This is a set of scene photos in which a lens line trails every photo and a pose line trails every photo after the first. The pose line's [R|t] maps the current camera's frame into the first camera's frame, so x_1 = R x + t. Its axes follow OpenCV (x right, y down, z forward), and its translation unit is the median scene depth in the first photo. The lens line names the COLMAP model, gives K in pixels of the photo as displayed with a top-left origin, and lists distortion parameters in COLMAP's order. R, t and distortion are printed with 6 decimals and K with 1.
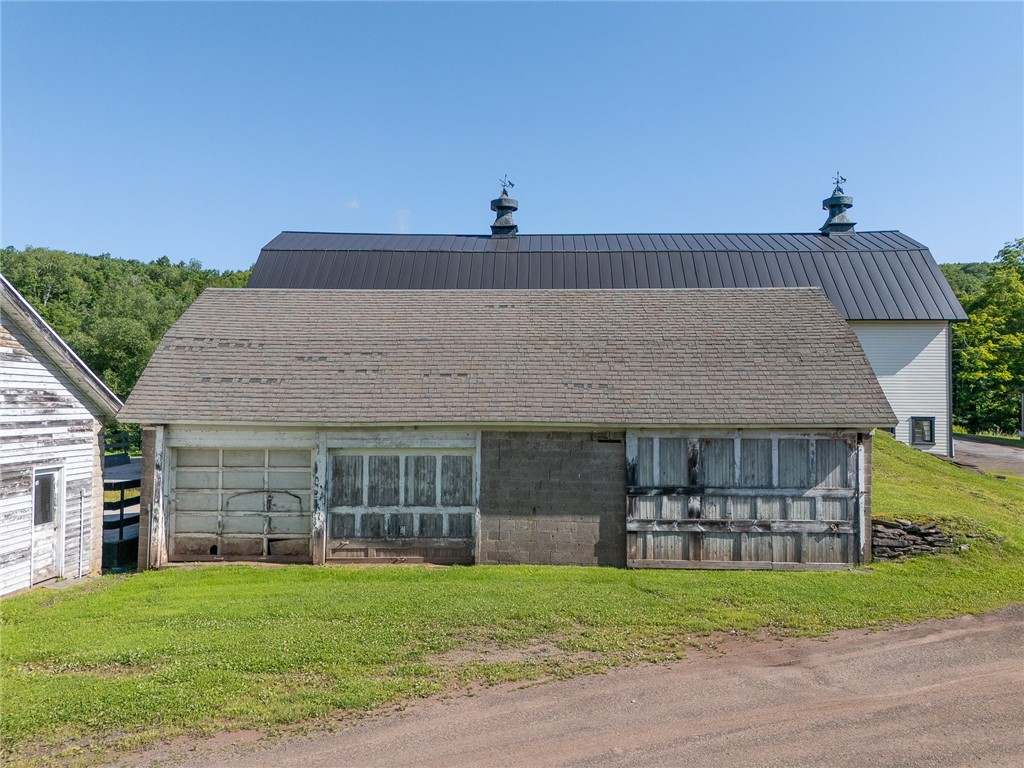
lens RADIAL K [[770.0, 0, 512.0], [0, 770.0, 384.0], [0, 0, 1]] dist [0.071614, -0.072395]
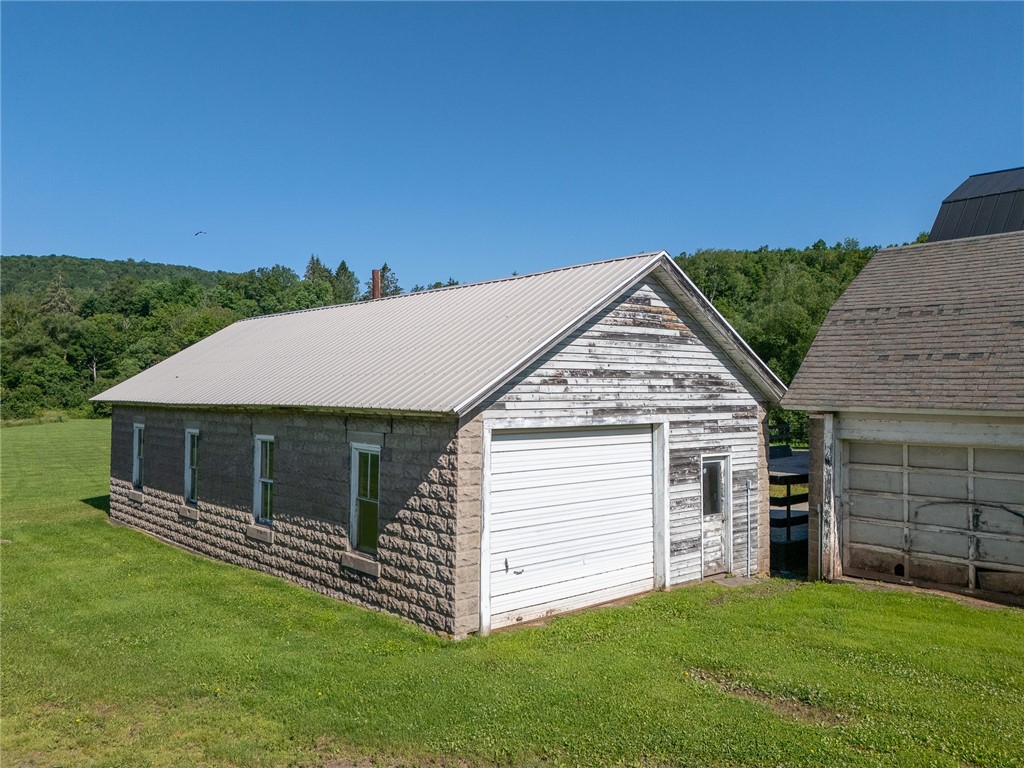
lens RADIAL K [[816.3, 0, 512.0], [0, 816.3, 384.0], [0, 0, 1]] dist [0.078037, -0.057082]
pose [[0.711964, -0.012201, -0.702110, -0.066650], [0.019887, 0.999798, 0.002792, 0.012108], [0.701934, -0.015951, 0.712063, 0.117918]]
